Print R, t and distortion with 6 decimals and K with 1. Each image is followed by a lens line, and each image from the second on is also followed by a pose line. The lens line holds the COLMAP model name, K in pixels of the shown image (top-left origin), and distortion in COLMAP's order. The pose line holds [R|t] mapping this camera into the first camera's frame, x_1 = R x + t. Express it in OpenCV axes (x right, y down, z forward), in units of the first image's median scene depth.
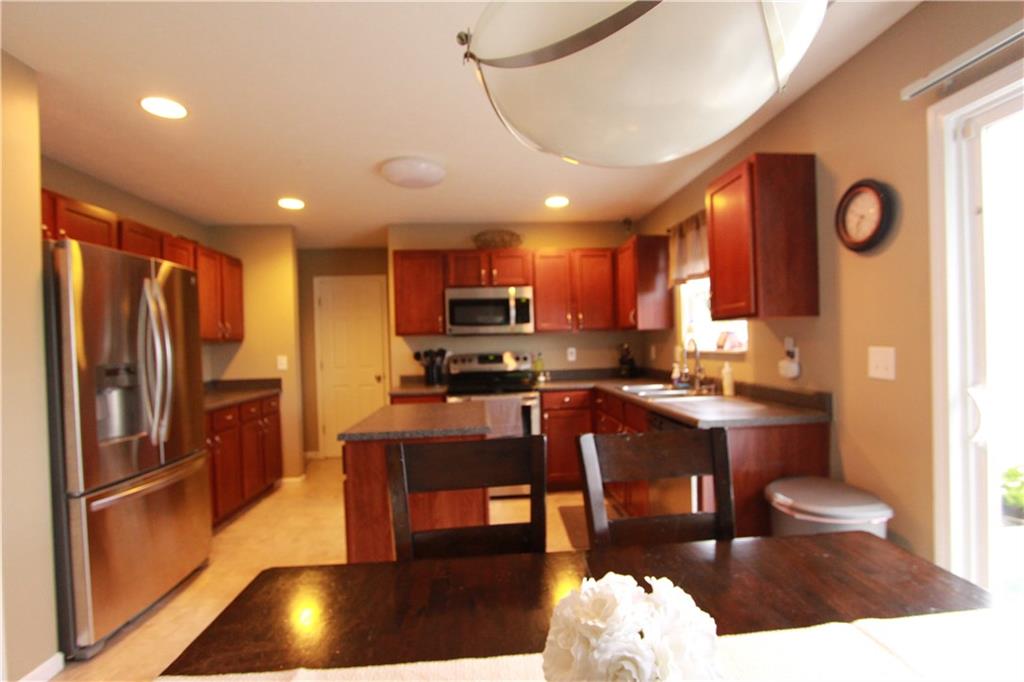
lens RADIAL K [[470.9, 0, 516.4], [0, 470.9, 349.1], [0, 0, 1]] dist [-0.021201, 0.001307]
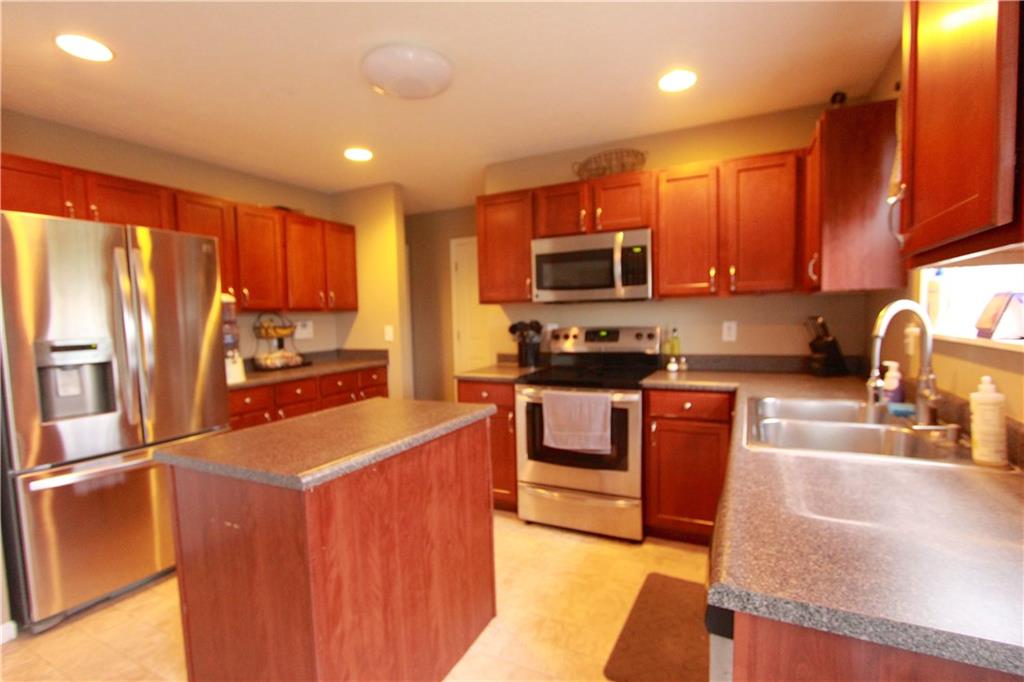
lens RADIAL K [[470.9, 0, 516.4], [0, 470.9, 349.1], [0, 0, 1]] dist [-0.021201, 0.001307]
pose [[0.861416, 0.044016, -0.505988, 0.212331], [-0.005265, 0.996958, 0.077762, -0.014466], [0.507872, -0.064321, 0.859028, 0.332671]]
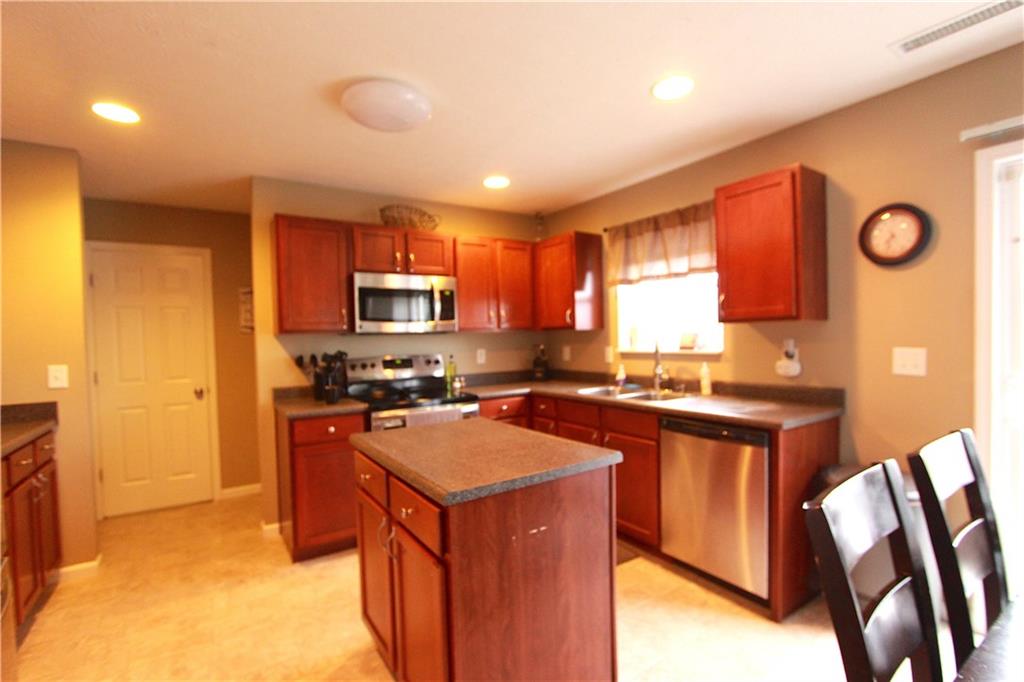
lens RADIAL K [[470.9, 0, 516.4], [0, 470.9, 349.1], [0, 0, 1]] dist [-0.021201, 0.001307]
pose [[0.872961, -0.006449, 0.487748, -0.289924], [0.006033, 0.999979, 0.002424, -0.004613], [-0.487753, 0.000827, 0.872981, 0.204413]]
